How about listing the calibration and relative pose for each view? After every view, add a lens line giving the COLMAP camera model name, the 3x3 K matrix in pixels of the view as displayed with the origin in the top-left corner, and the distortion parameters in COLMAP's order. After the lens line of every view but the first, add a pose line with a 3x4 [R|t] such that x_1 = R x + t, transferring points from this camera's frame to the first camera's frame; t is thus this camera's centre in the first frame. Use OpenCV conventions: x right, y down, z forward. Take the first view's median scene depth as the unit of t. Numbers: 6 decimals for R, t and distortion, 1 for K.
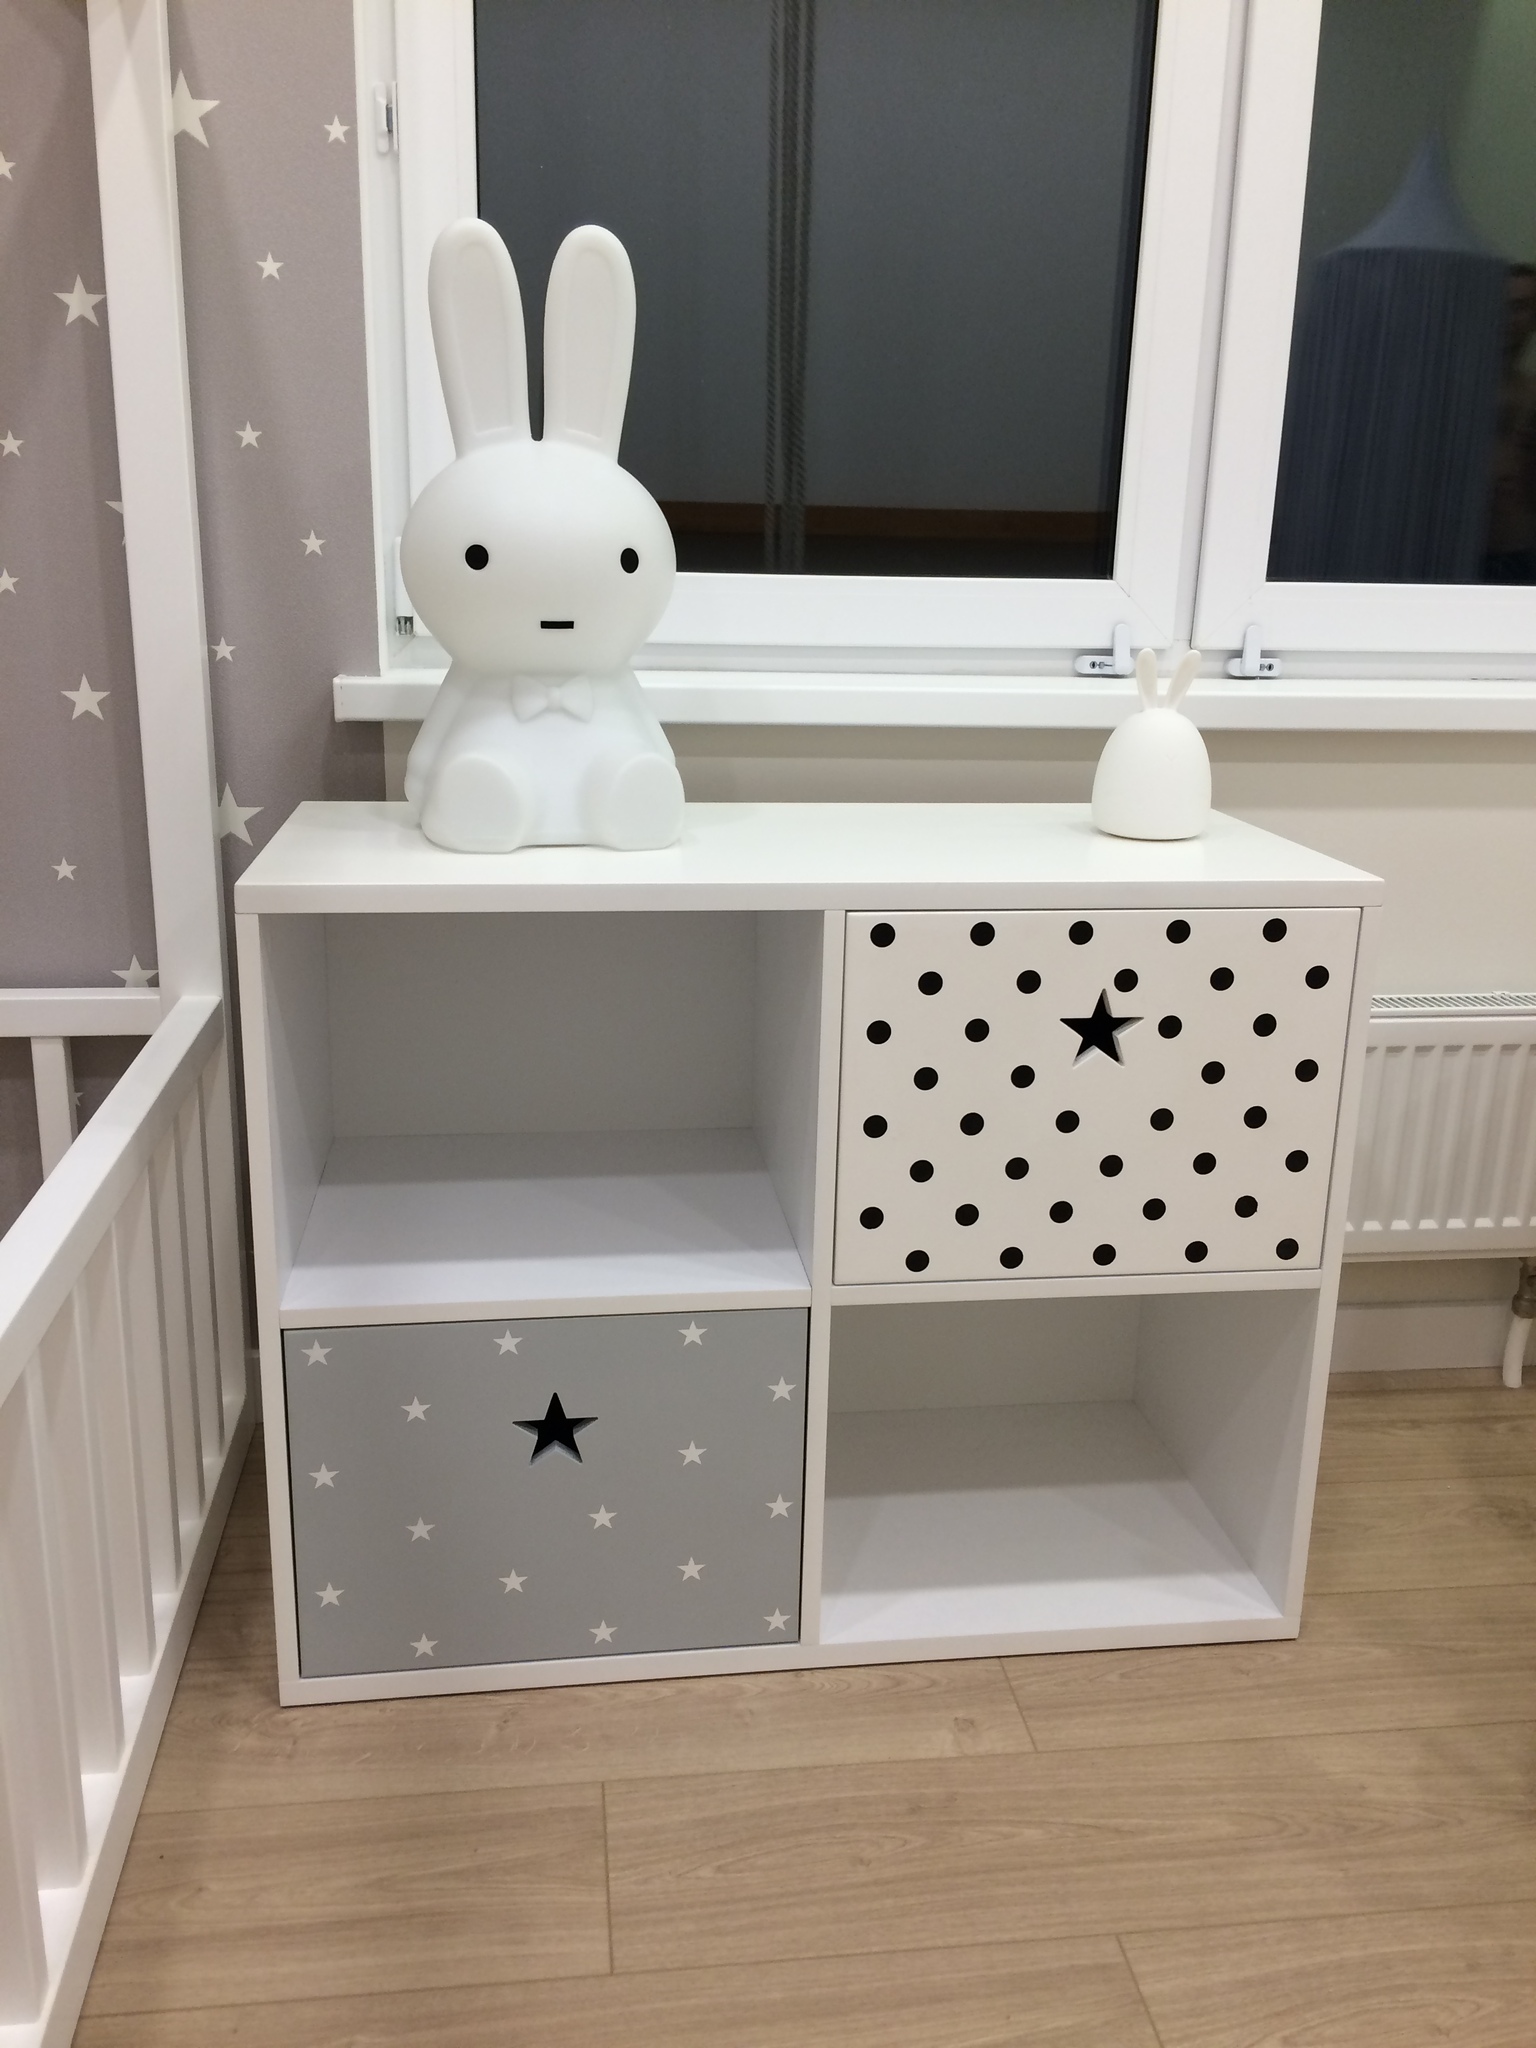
lens RADIAL K [[1731.8, 0, 770.0], [0, 1731.8, 1005.1], [0, 0, 1]] dist [0.086057, -0.124023]
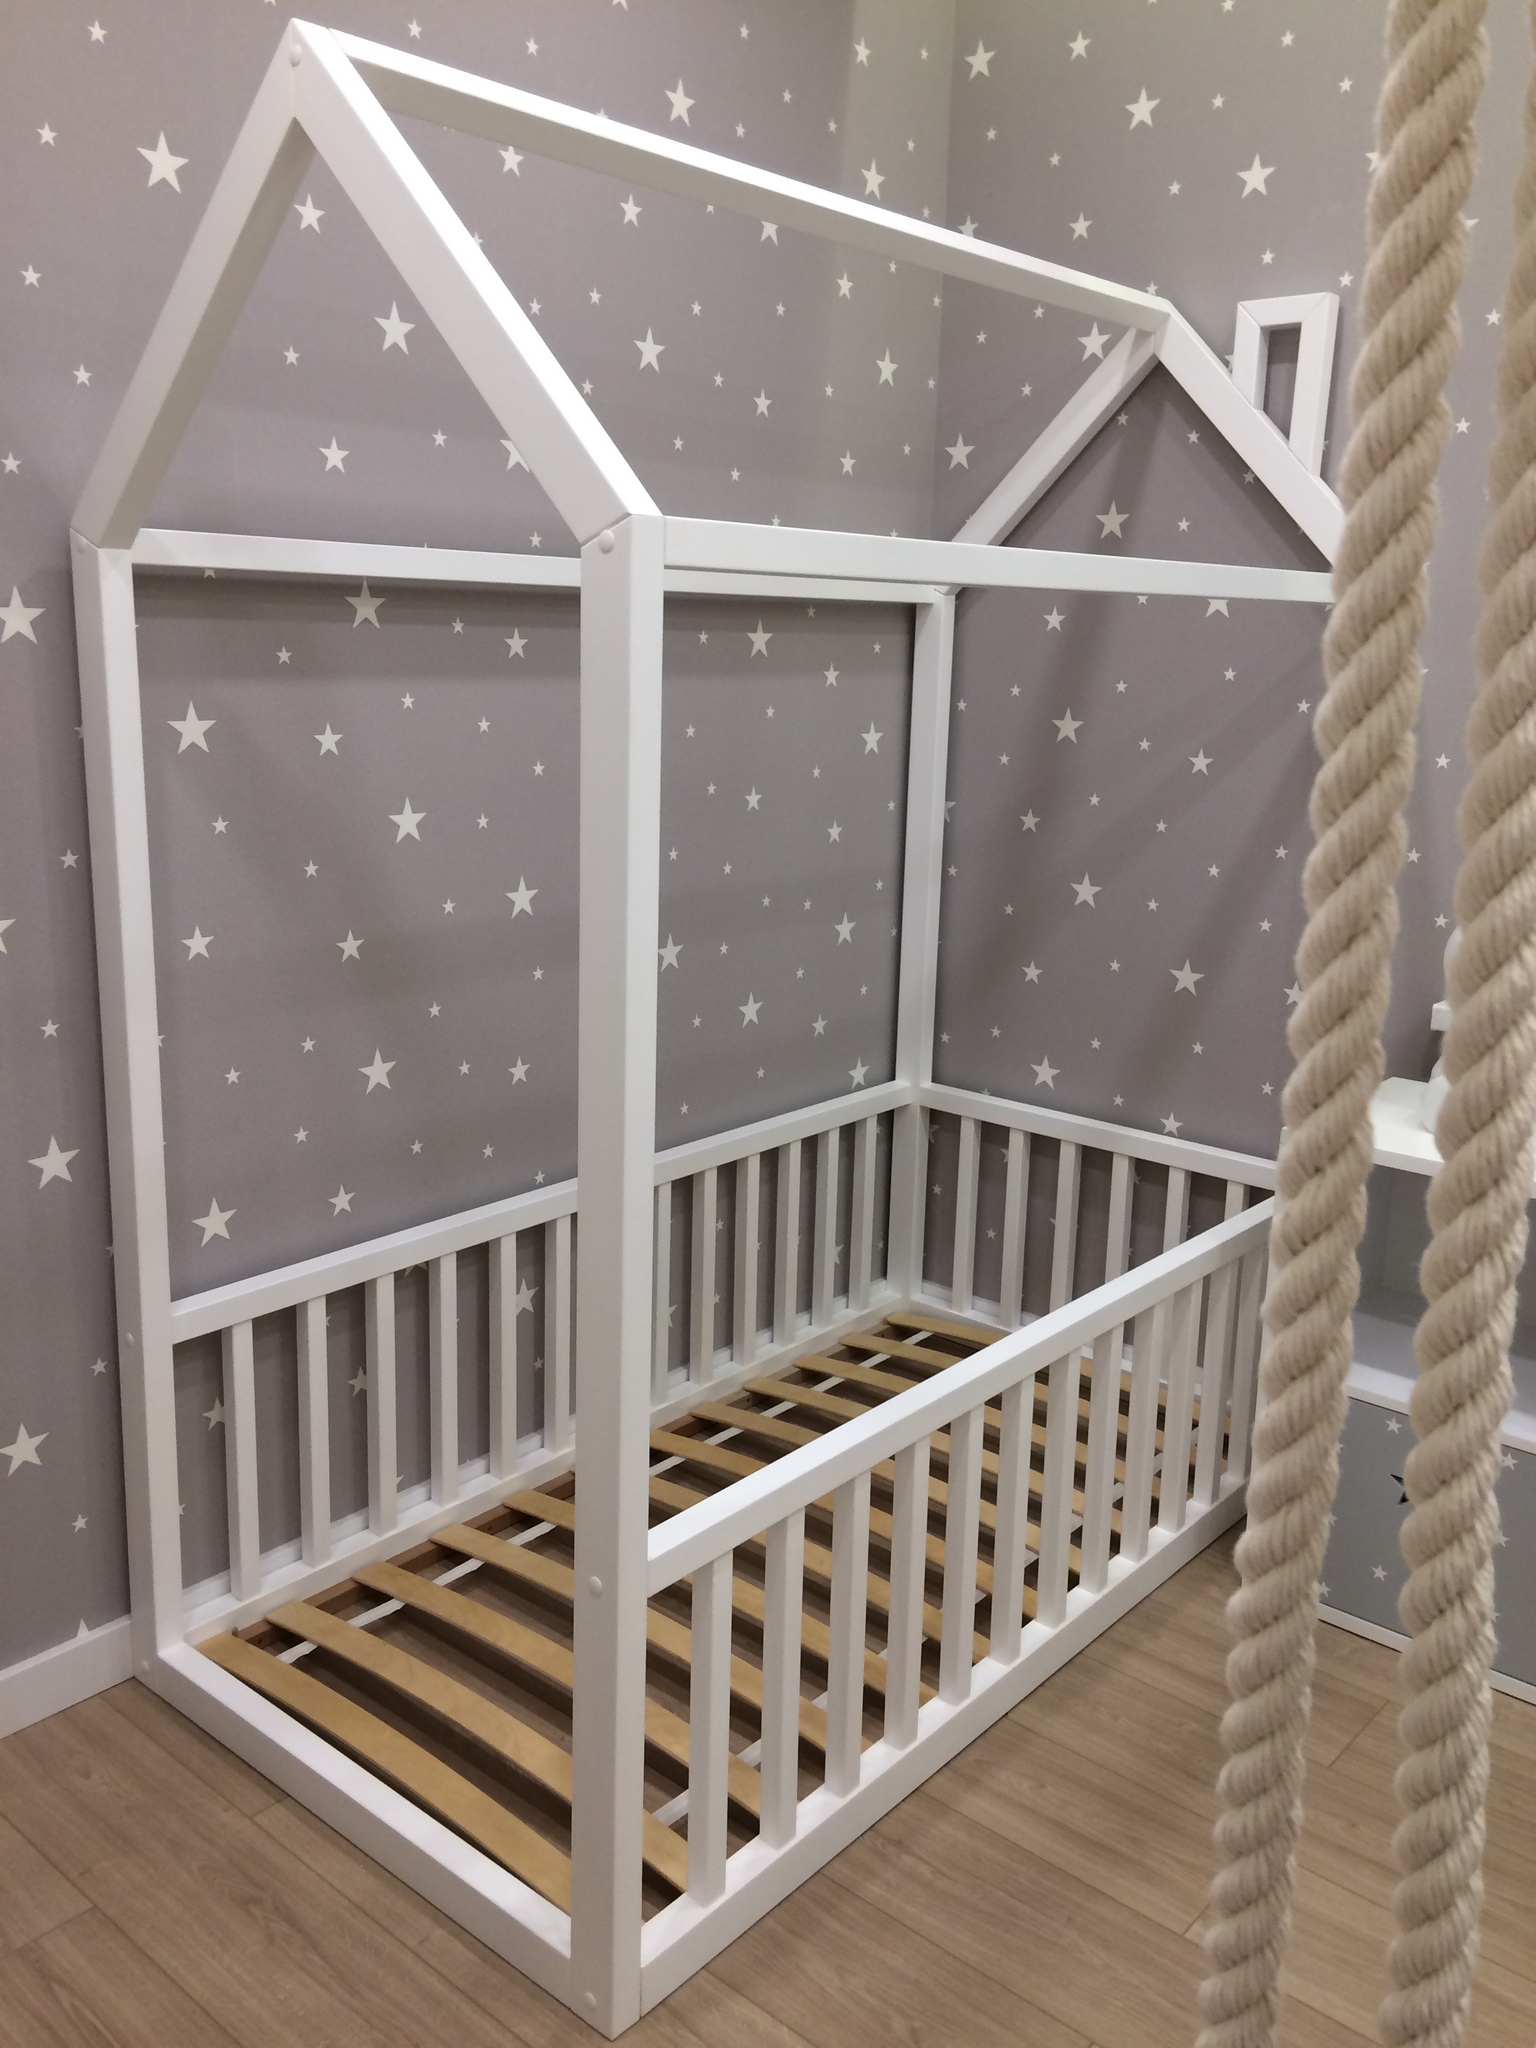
lens RADIAL K [[1731.8, 0, 757.5], [0, 1731.8, 1010.1], [0, 0, 1]] dist [0.086057, -0.124023]
pose [[0.658517, 0.153858, -0.736671, 0.619387], [-0.205310, 0.978475, 0.020832, -0.105771], [0.724019, 0.137527, 0.675931, -0.631126]]
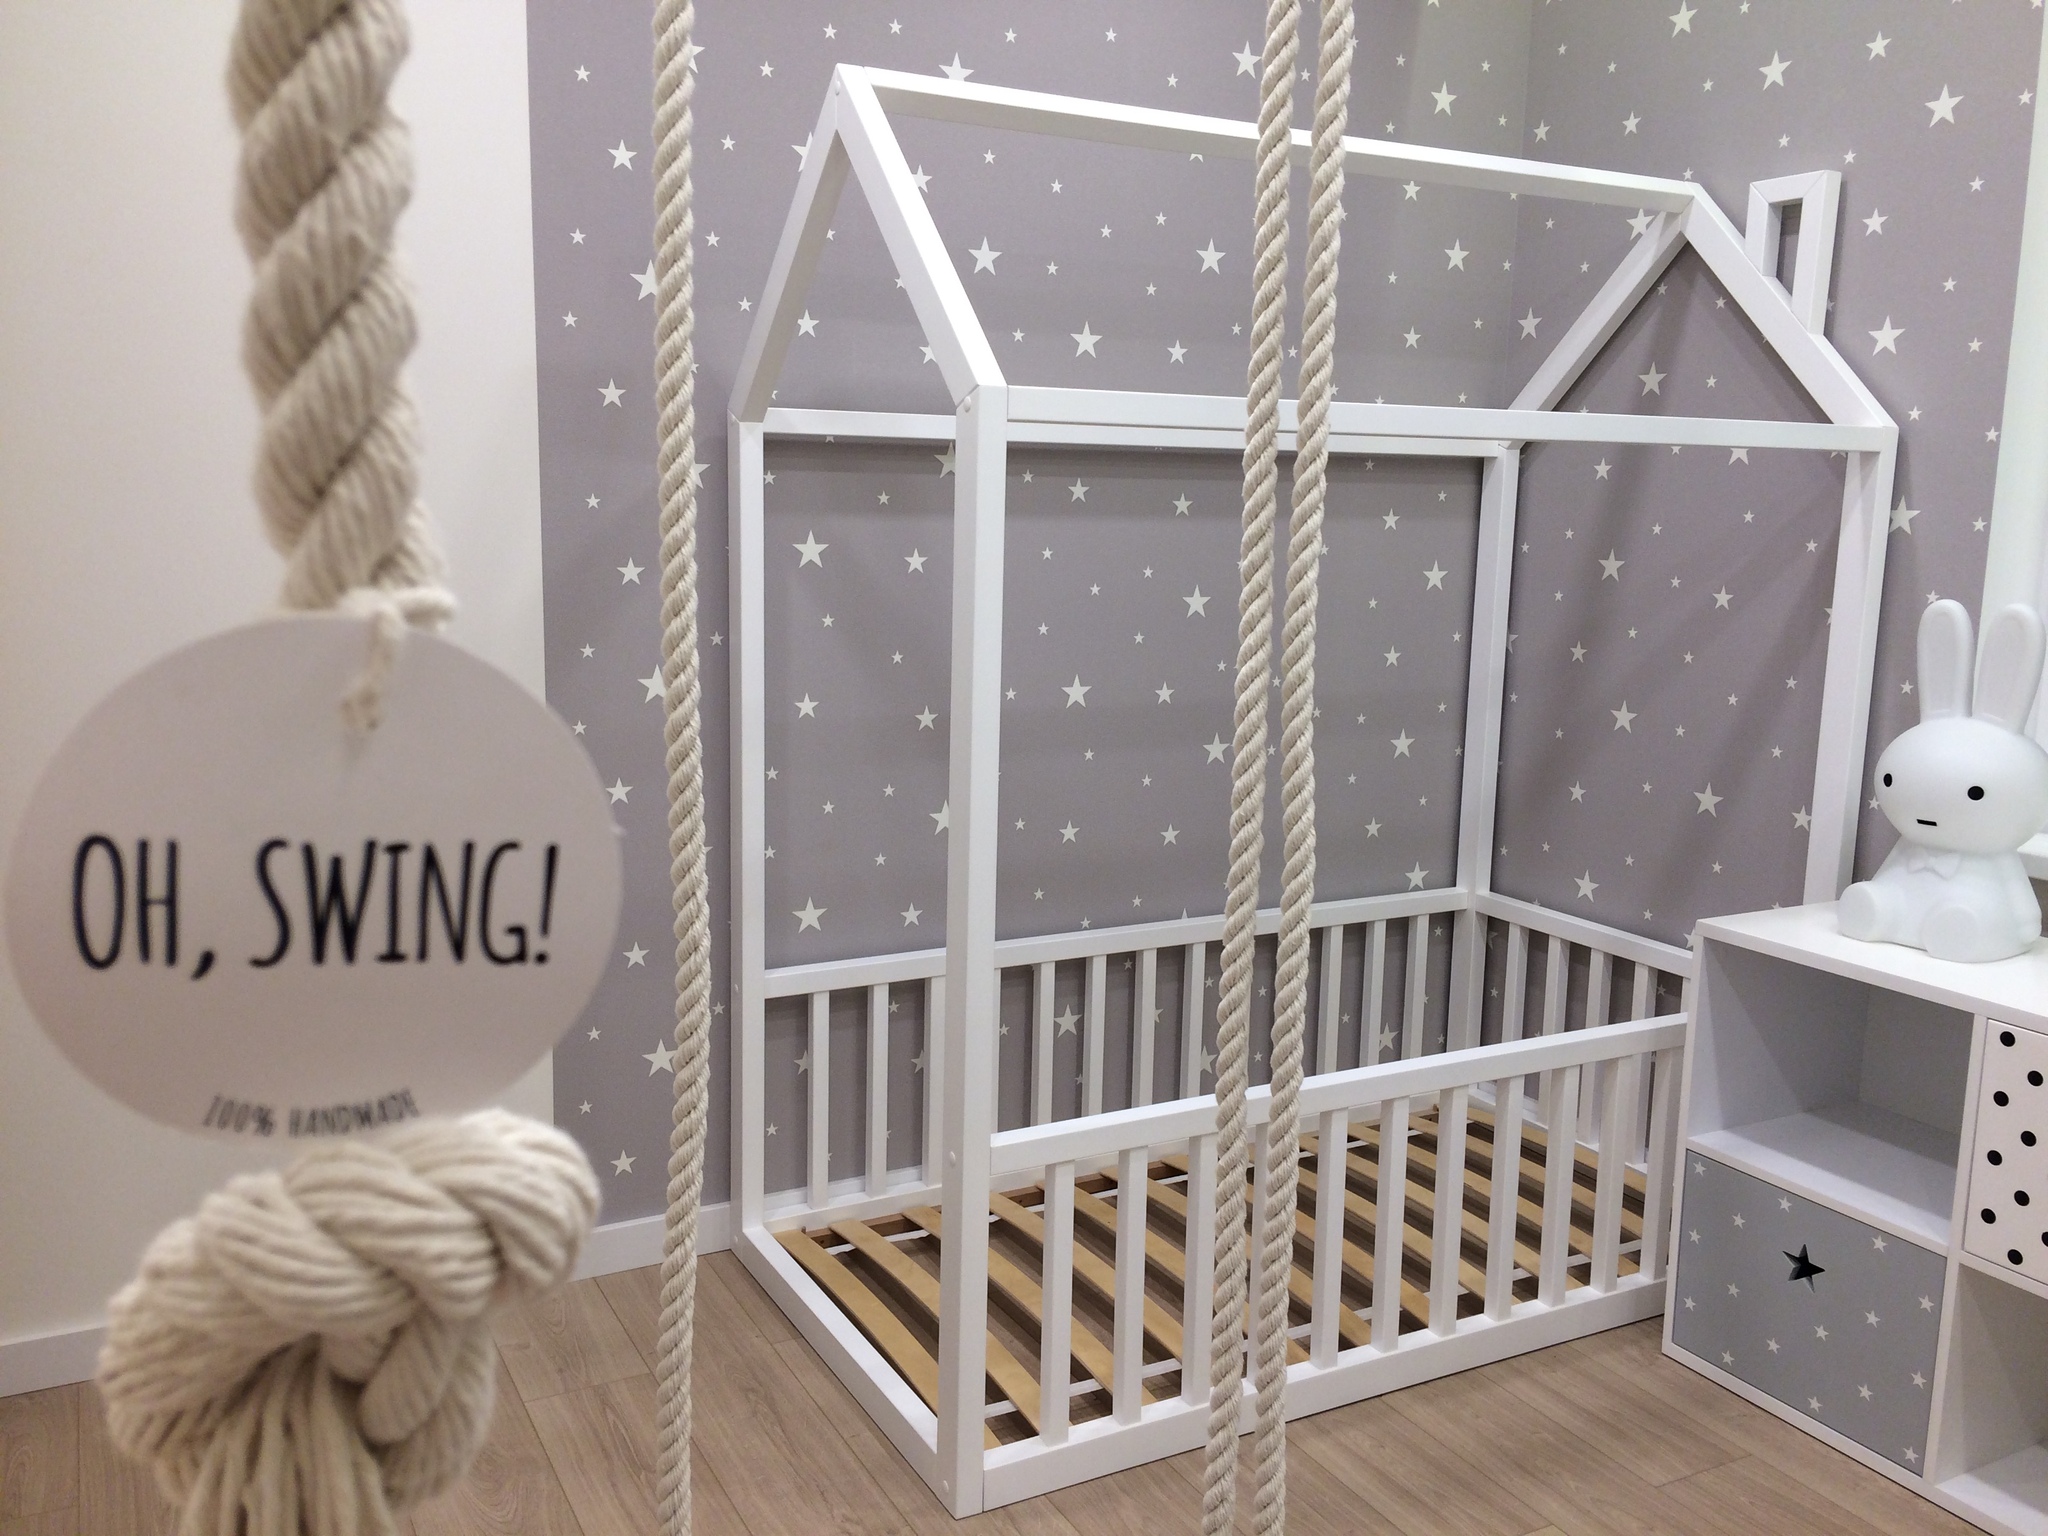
lens RADIAL K [[1731.8, 0, 992.2], [0, 1731.8, 765.5], [0, 0, 1]] dist [0.086057, -0.124023]
pose [[0.337944, 0.130571, -0.932065, 1.188690], [-0.258245, 0.965184, 0.041578, -0.105479], [0.905043, 0.226650, 0.359897, -0.489179]]
